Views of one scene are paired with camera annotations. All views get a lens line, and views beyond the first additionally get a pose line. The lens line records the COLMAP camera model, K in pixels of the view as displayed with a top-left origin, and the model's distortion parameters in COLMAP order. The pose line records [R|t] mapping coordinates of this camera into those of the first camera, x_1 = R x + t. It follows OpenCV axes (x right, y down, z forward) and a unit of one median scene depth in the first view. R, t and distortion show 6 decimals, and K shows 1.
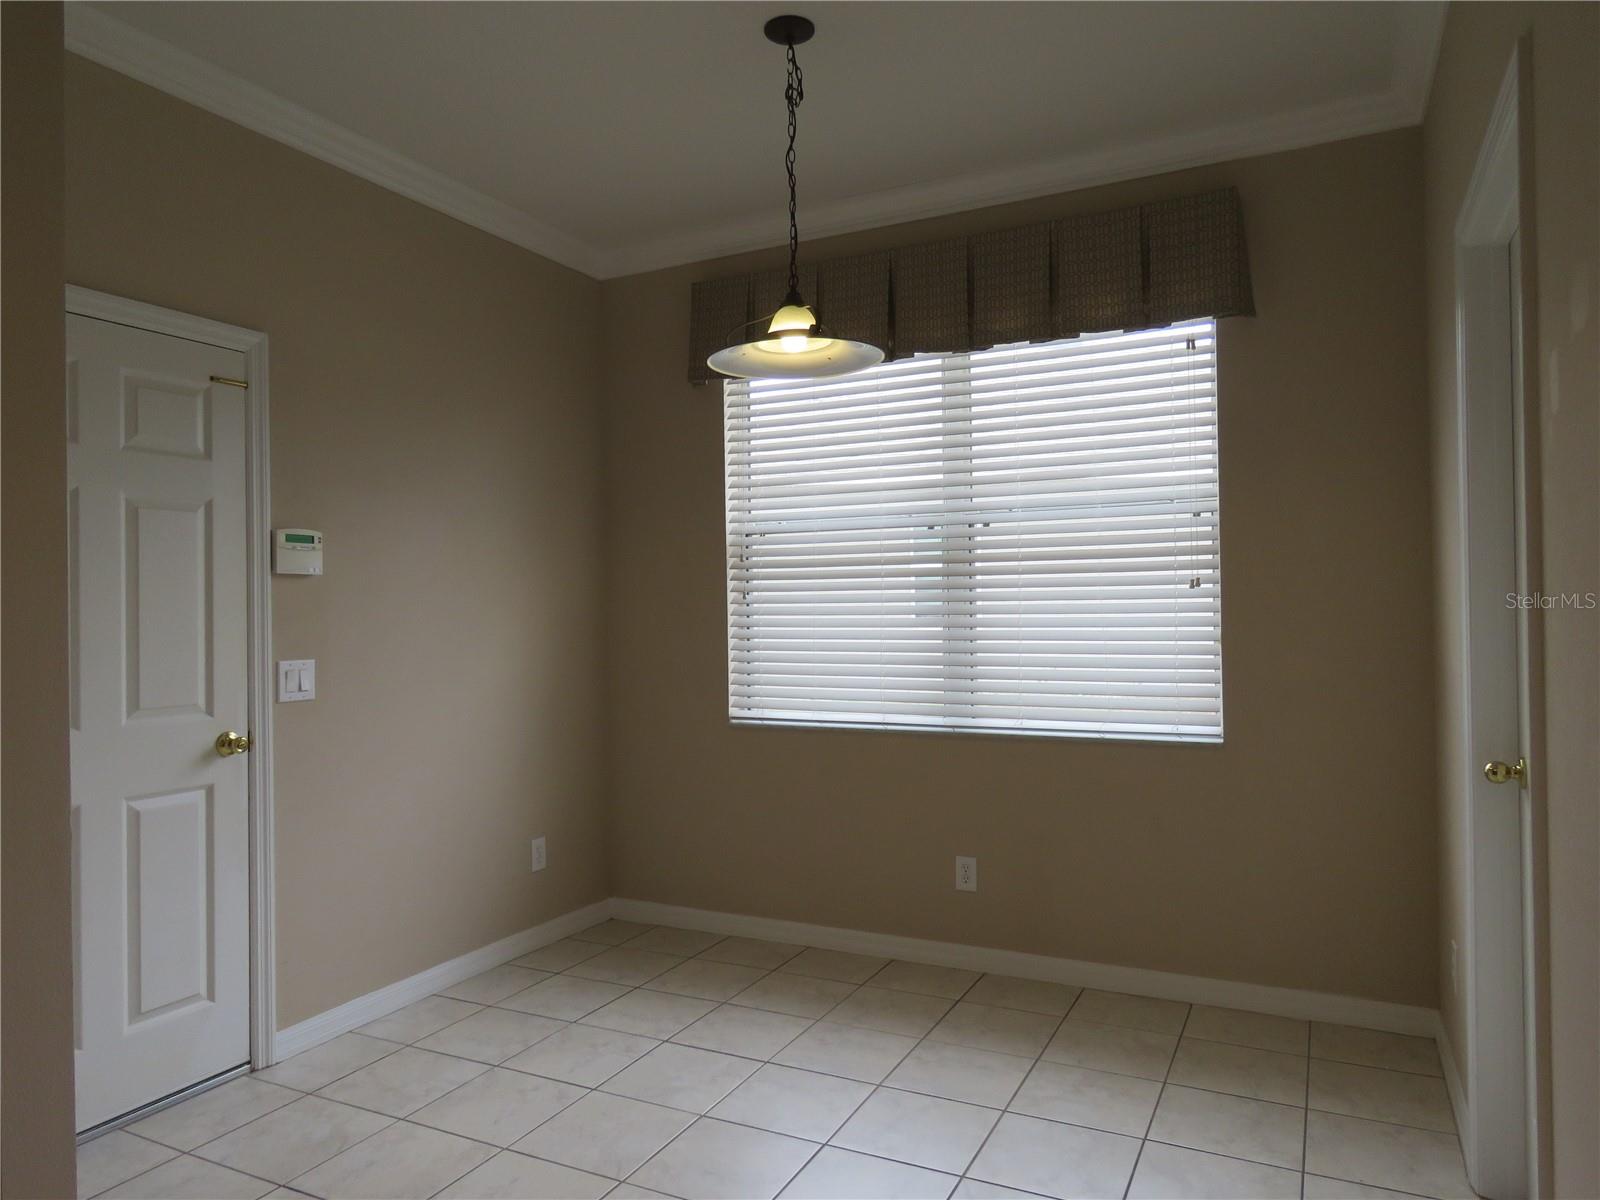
lens RADIAL K [[1071.0, 0, 800.0], [0, 1071.0, 600.0], [0, 0, 1]] dist [-0.005876, -0.000269]
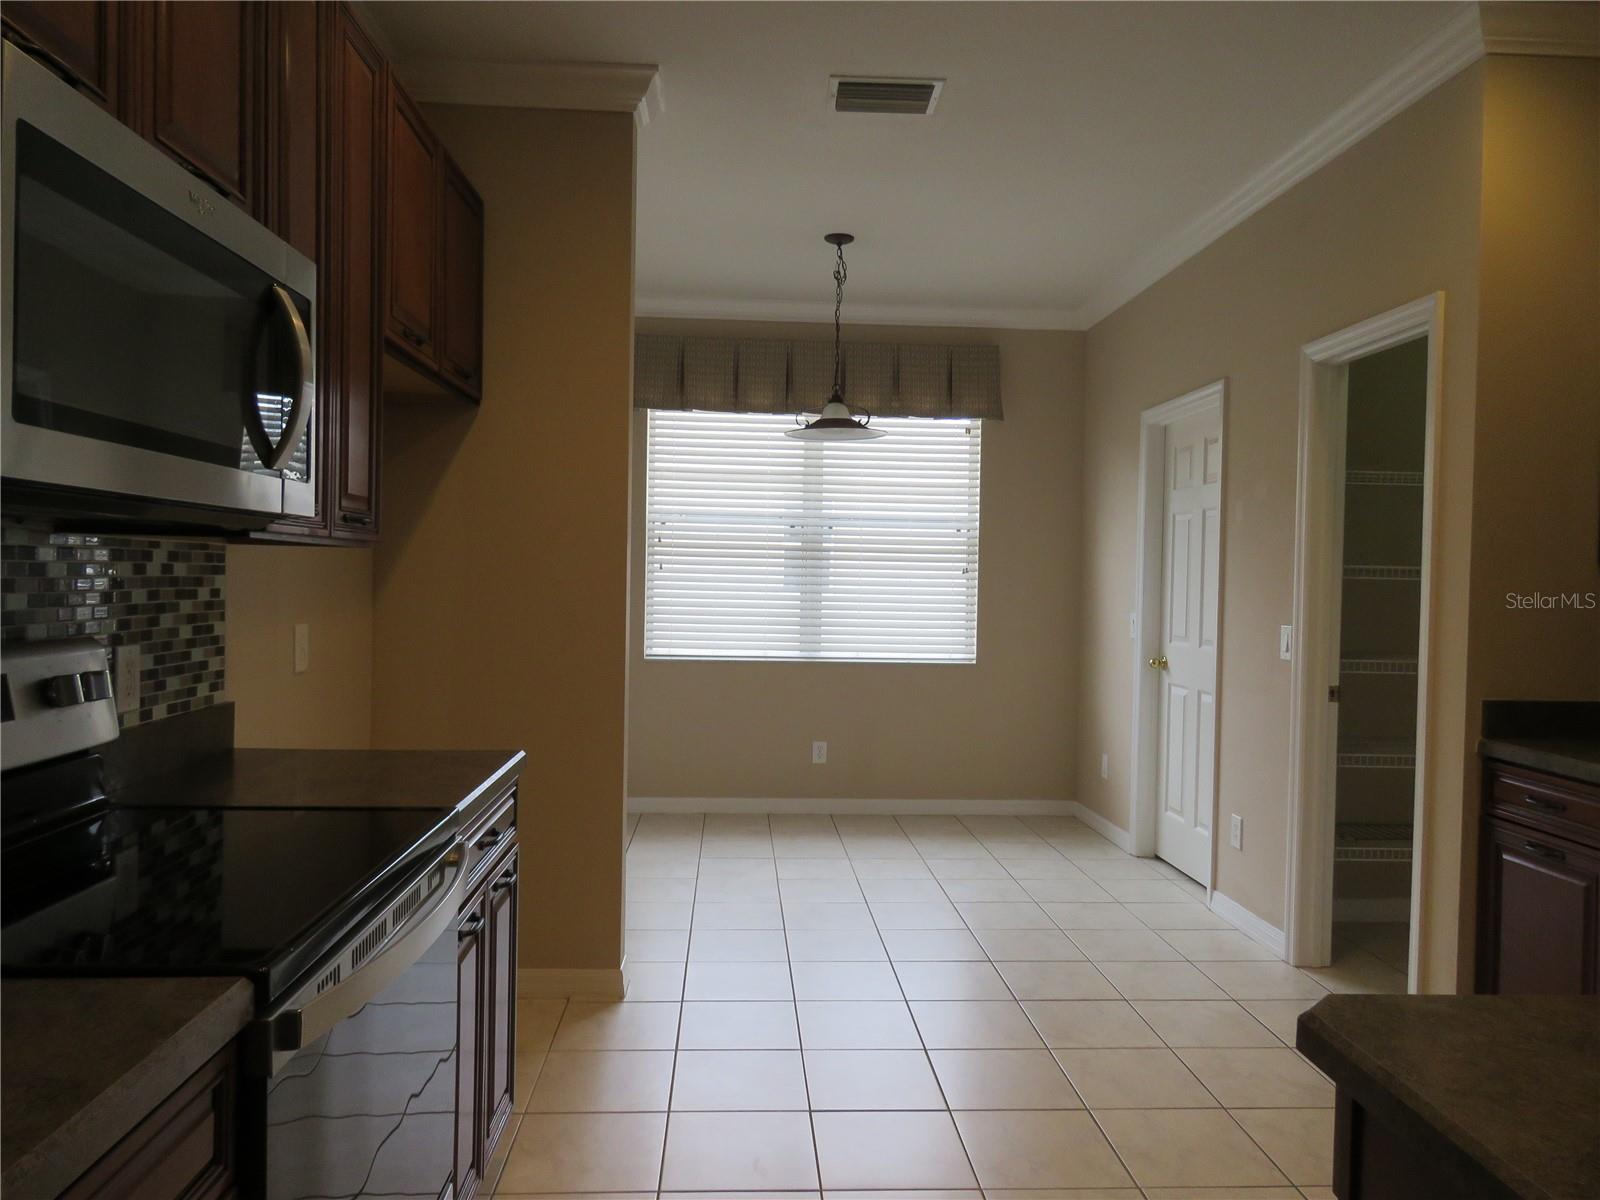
lens RADIAL K [[1095.6, 0, 800.0], [0, 1095.6, 600.0], [0, 0, 1]] dist [0.001326, -0.000570]
pose [[0.866093, 0.017945, 0.499561, -0.738934], [-0.031842, 0.999306, 0.019309, 0.005652], [-0.498868, -0.032631, 0.866063, -0.391971]]
